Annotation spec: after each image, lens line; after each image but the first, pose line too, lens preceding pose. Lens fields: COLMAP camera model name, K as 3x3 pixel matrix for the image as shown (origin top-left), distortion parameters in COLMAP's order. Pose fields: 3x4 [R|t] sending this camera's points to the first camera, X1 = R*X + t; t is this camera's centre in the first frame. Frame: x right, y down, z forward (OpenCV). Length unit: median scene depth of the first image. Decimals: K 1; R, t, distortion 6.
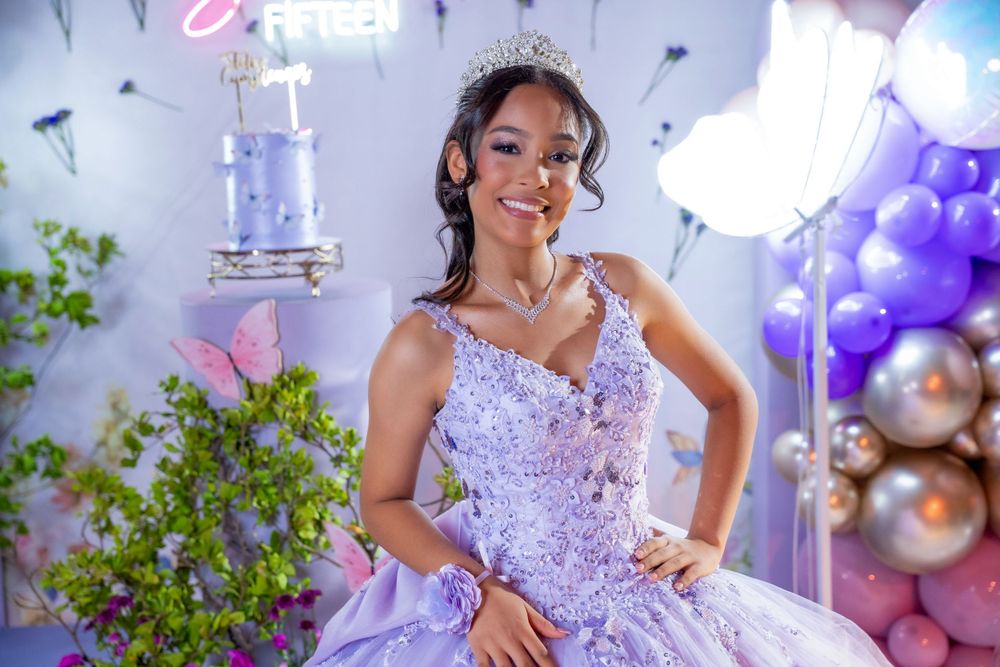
lens RADIAL K [[1442.7, 0, 502.9], [0, 1442.7, 331.6], [0, 0, 1]] dist [0.093637, 0.000000]
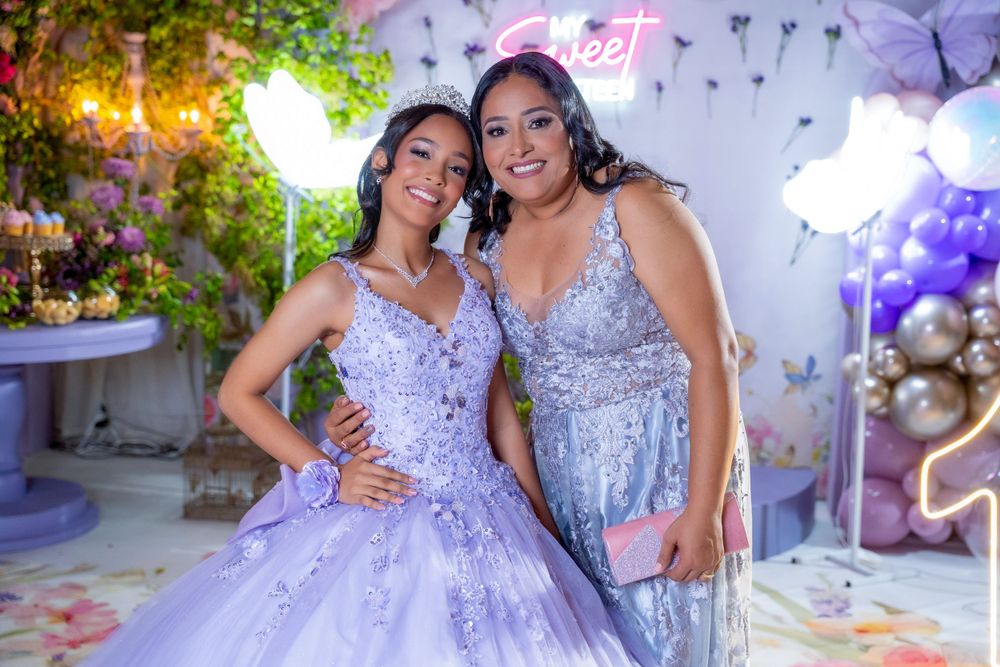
lens RADIAL K [[1331.0, 0, 497.1], [0, 1331.0, 332.2], [0, 0, 1]] dist [0.125522, 0.000000]
pose [[0.987973, 0.077744, -0.133663, -0.001490], [-0.079956, 0.996735, -0.011259, 0.099491], [0.132351, 0.021811, 0.990963, -0.612943]]
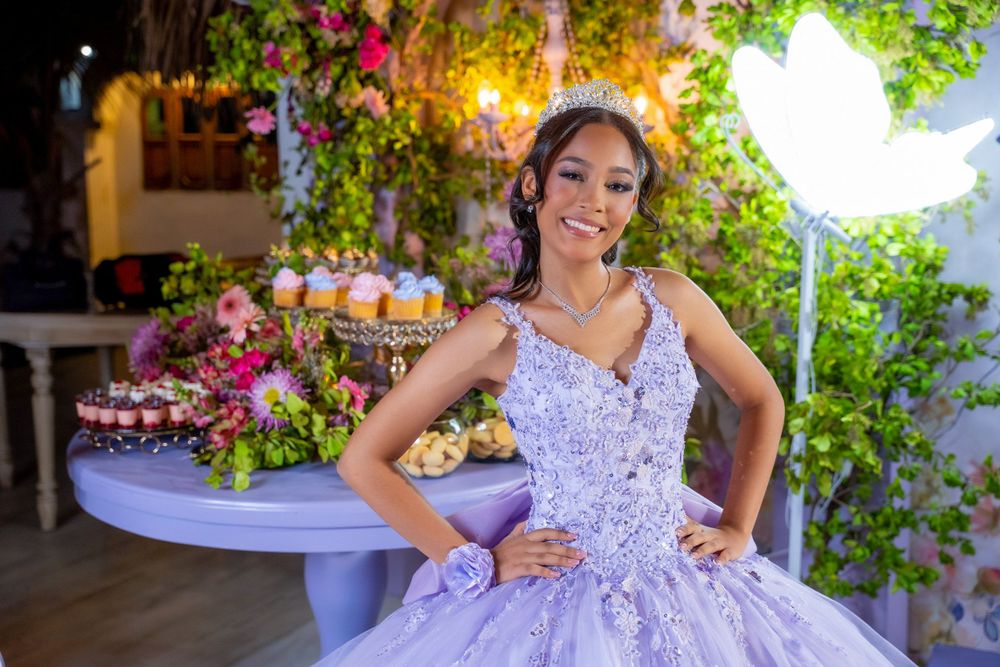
lens RADIAL K [[1331.0, 0, 500.6], [0, 1331.0, 329.3], [0, 0, 1]] dist [0.125522, 0.000000]
pose [[0.910830, 0.088142, -0.403262, -0.310055], [-0.090286, 0.995821, 0.013735, 0.005451], [0.402788, 0.023899, 0.914981, 0.047851]]
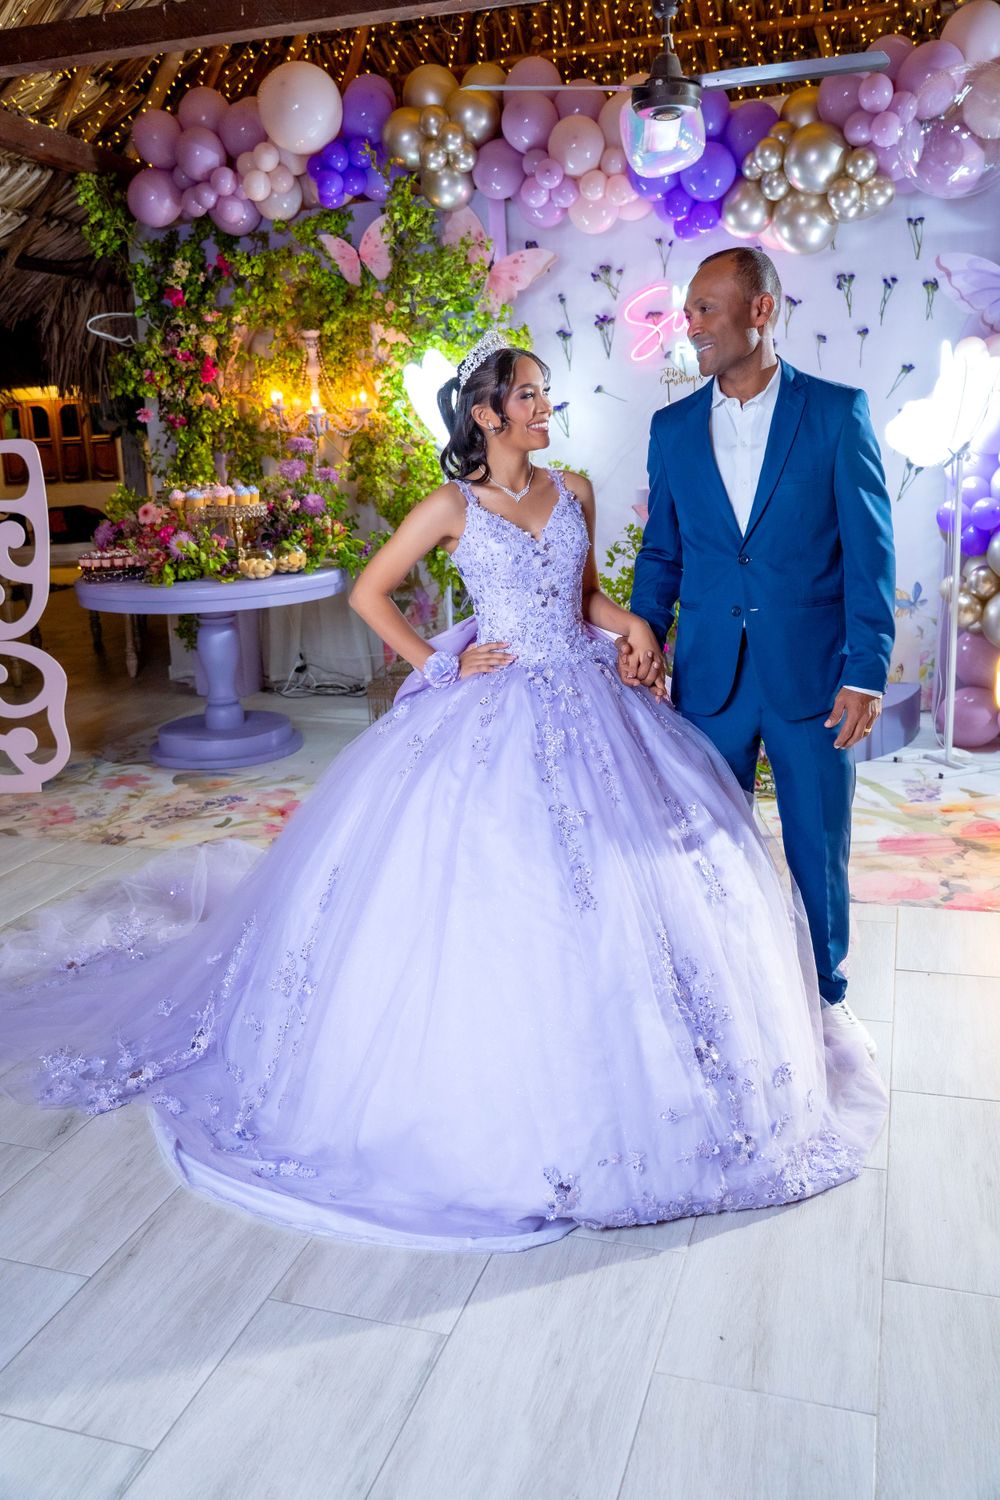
lens RADIAL K [[1234.4, 0, 497.2], [0, 1234.4, 746.4], [0, 0, 1]] dist [-0.103686, 0.105333]
pose [[0.964508, 0.065868, -0.255707, 0.054484], [-0.038205, 0.993009, 0.111683, 0.140605], [0.261276, -0.097950, 0.960282, -0.702517]]
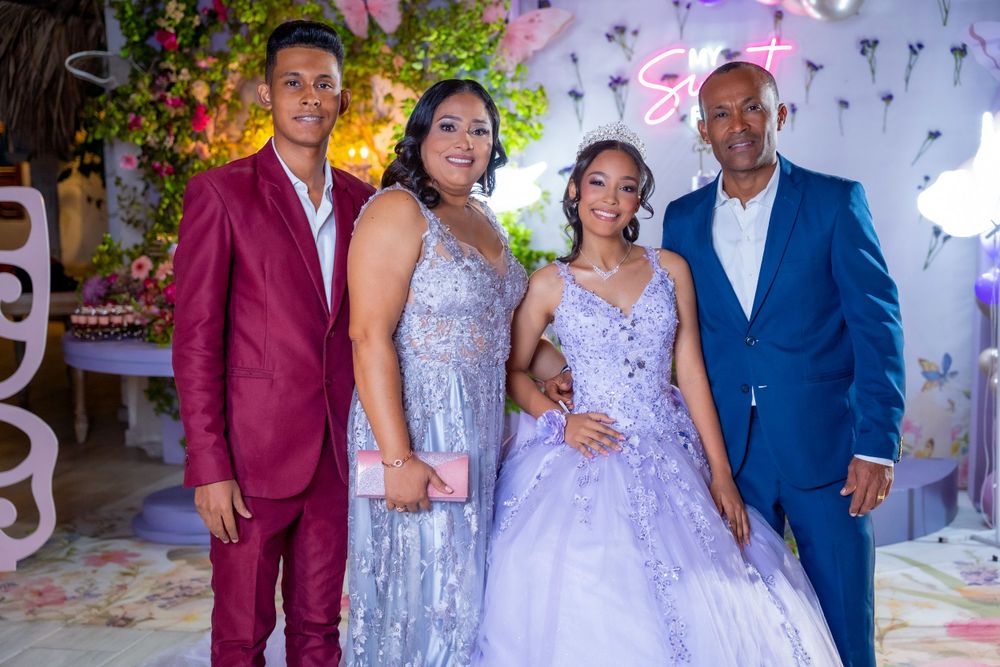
lens RADIAL K [[1380.3, 0, 501.5], [0, 1380.3, 333.0], [0, 0, 1]] dist [0.148449, 0.000000]
pose [[0.979367, 0.046829, -0.196589, -0.054521], [-0.053196, 0.998213, -0.027229, 0.136114], [0.194963, 0.037125, 0.980108, -0.861369]]
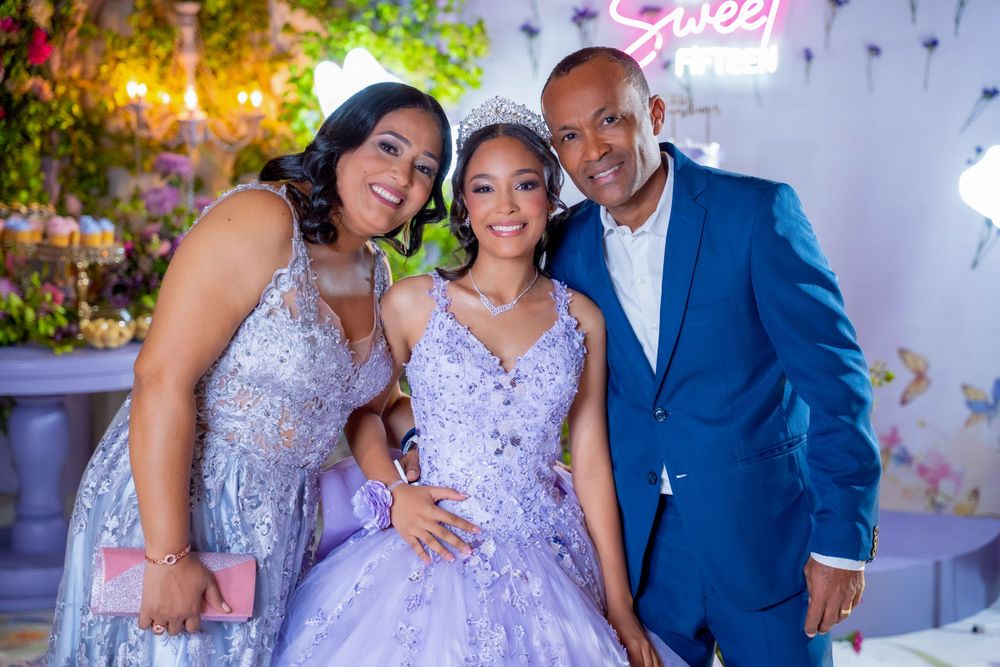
lens RADIAL K [[1681.0, 0, 498.1], [0, 1681.0, 334.0], [0, 0, 1]] dist [0.256640, 0.000000]
pose [[0.976837, 0.073337, -0.201026, 0.015602], [-0.076219, 0.997069, -0.006624, 0.082003], [0.199951, 0.021793, 0.979564, -0.736054]]
